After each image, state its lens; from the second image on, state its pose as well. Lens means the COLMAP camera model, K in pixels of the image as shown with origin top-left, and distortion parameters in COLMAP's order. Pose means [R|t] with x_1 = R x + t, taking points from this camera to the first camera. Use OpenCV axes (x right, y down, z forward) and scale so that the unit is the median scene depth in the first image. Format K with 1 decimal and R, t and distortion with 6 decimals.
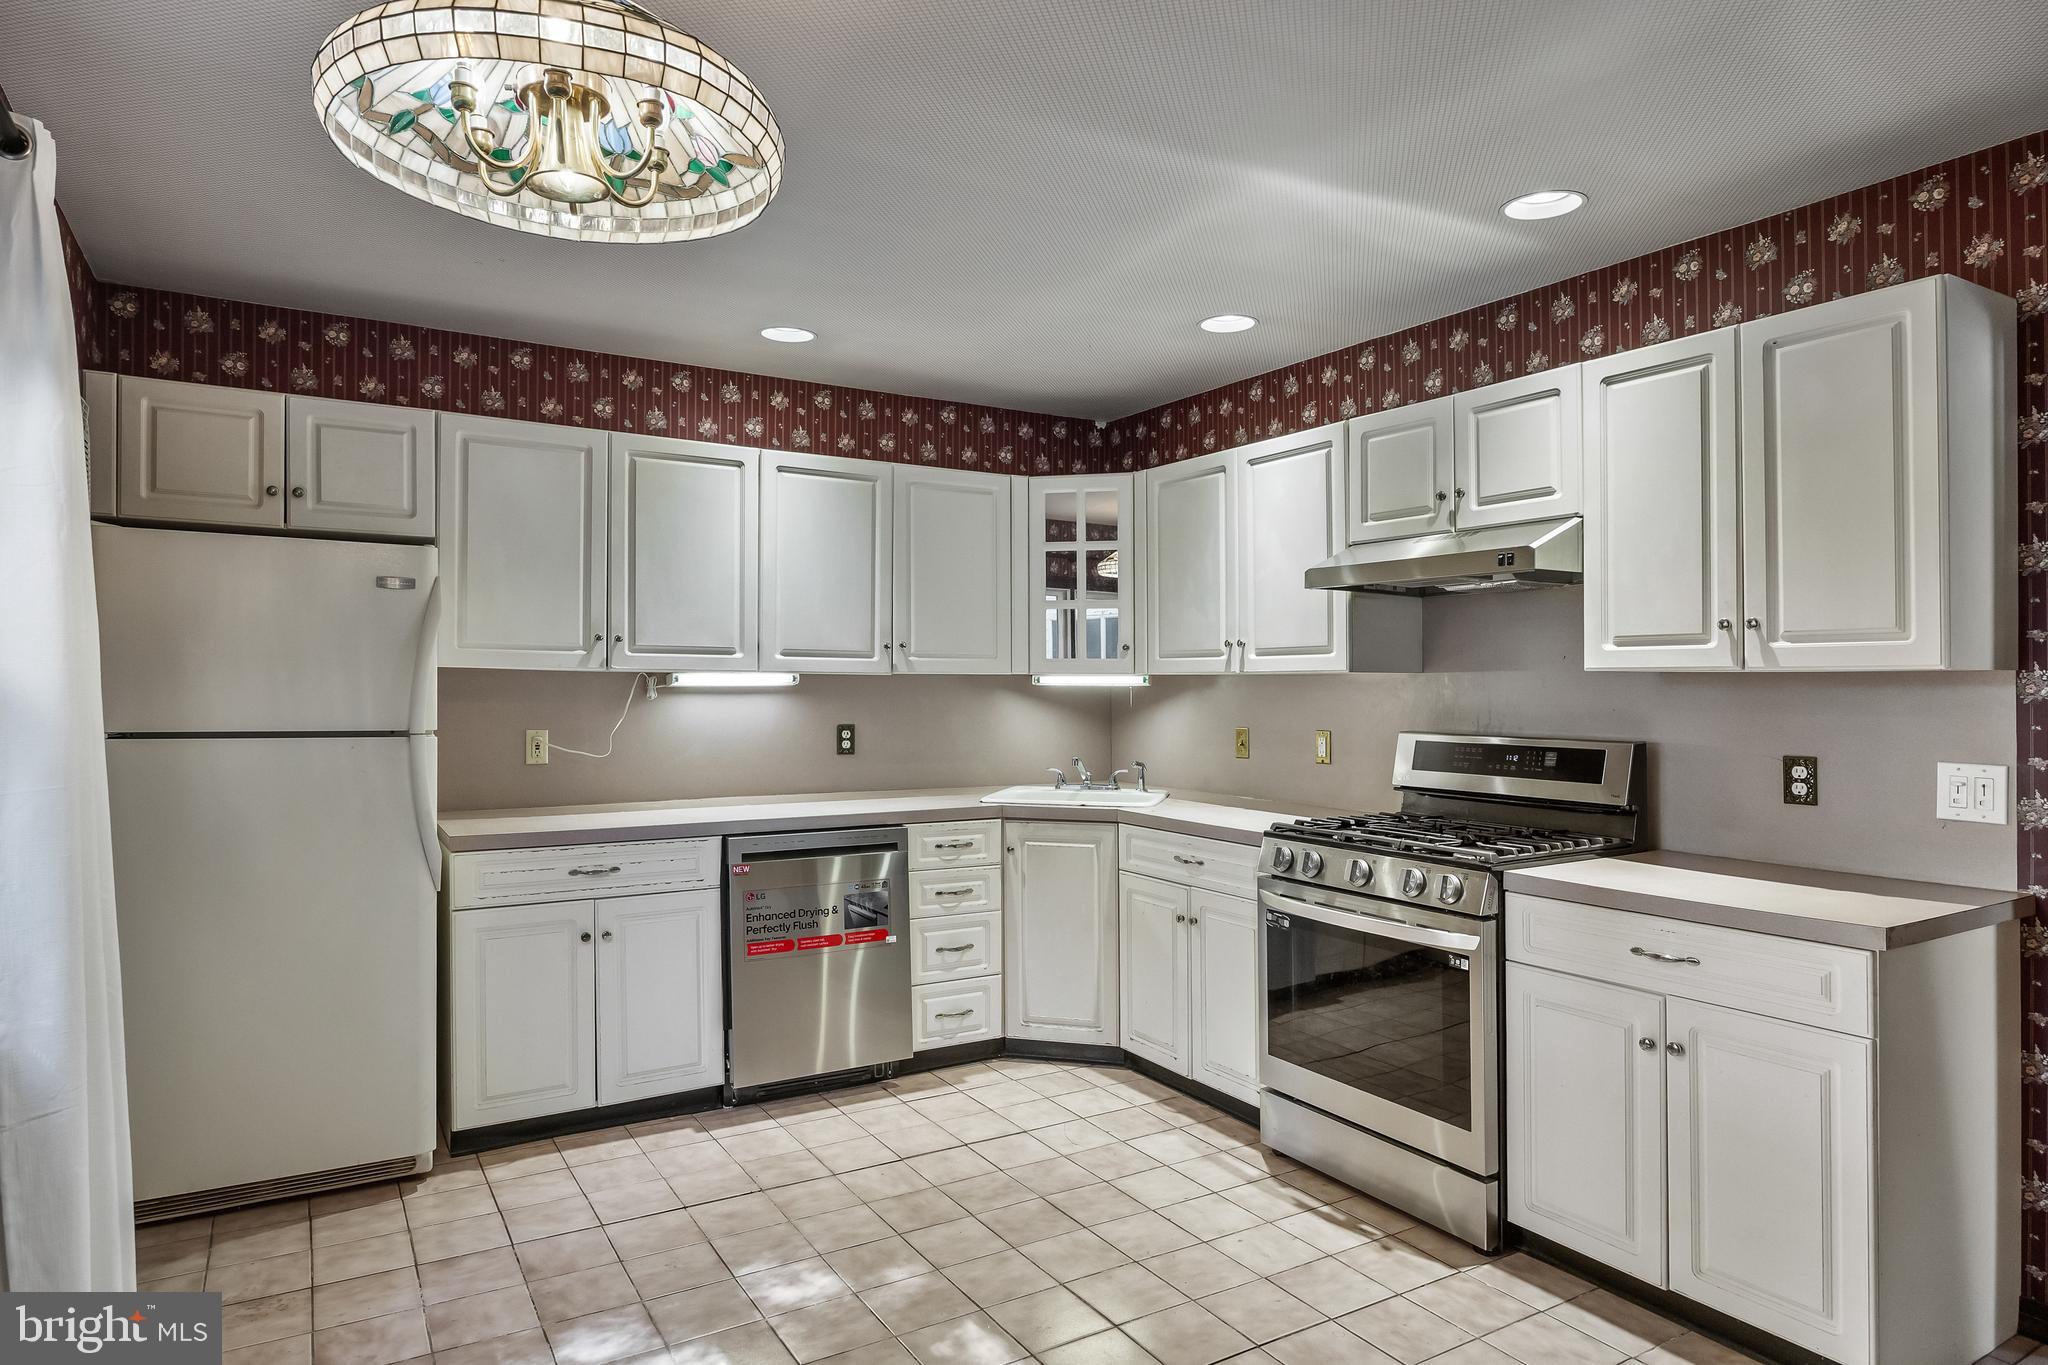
lens RADIAL K [[1248.6, 0, 1024.0], [0, 1248.6, 682.5], [0, 0, 1]] dist [-0.019225, 0.002434]
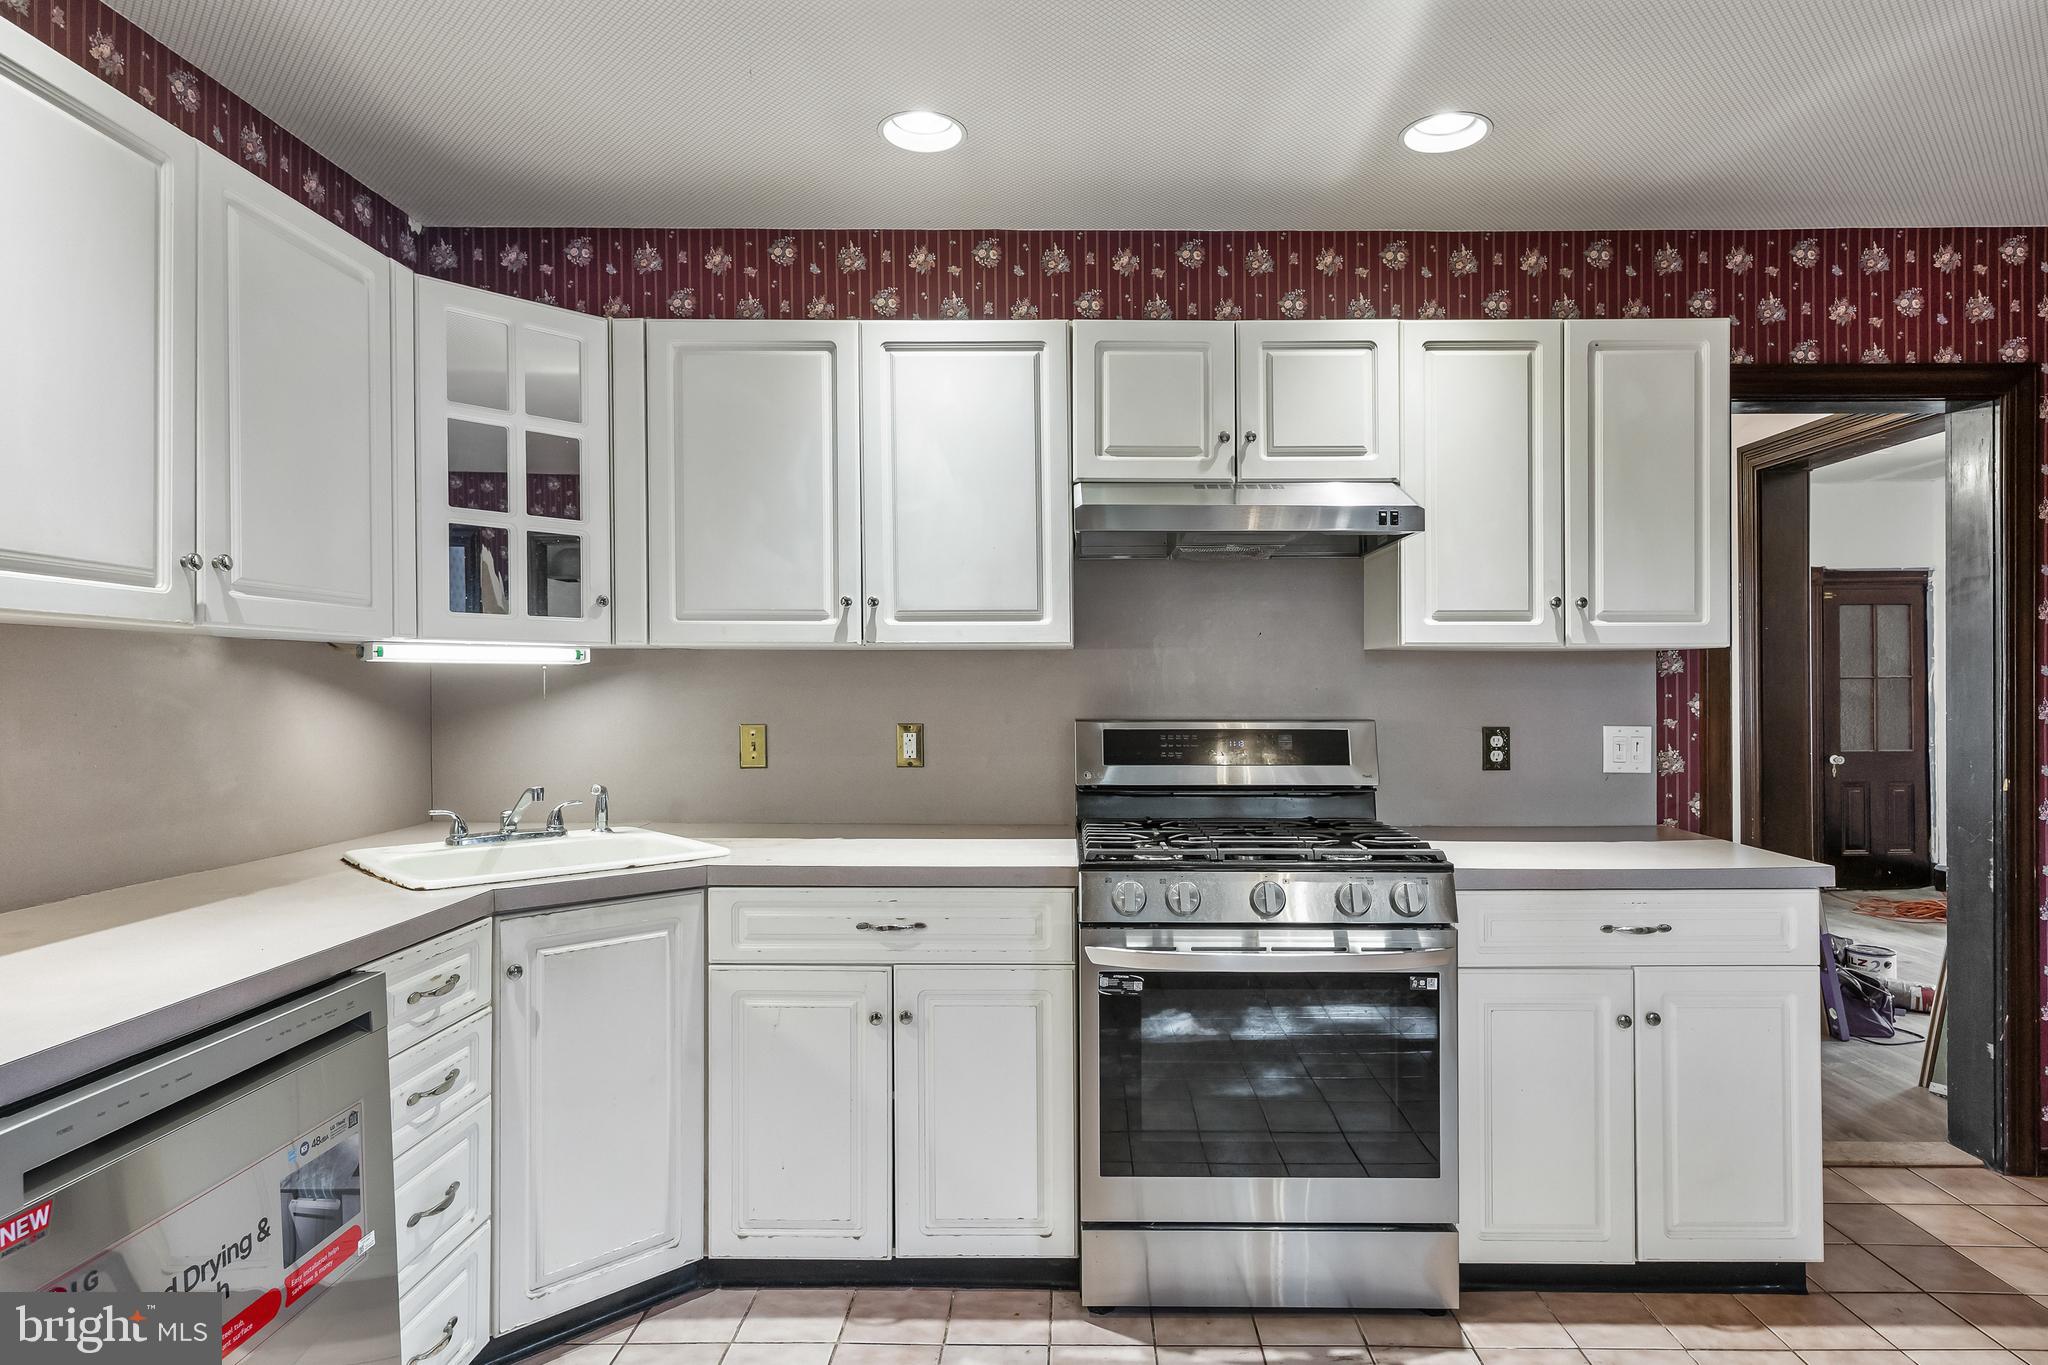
lens RADIAL K [[1121.4, 0, 1024.0], [0, 1121.4, 682.5], [0, 0, 1]] dist [0.007986, -0.000653]
pose [[0.507617, -0.001000, 0.861582, -0.370231], [0.000917, 0.999999, 0.000620, 0.015253], [-0.861583, 0.000476, 0.507617, 0.694386]]
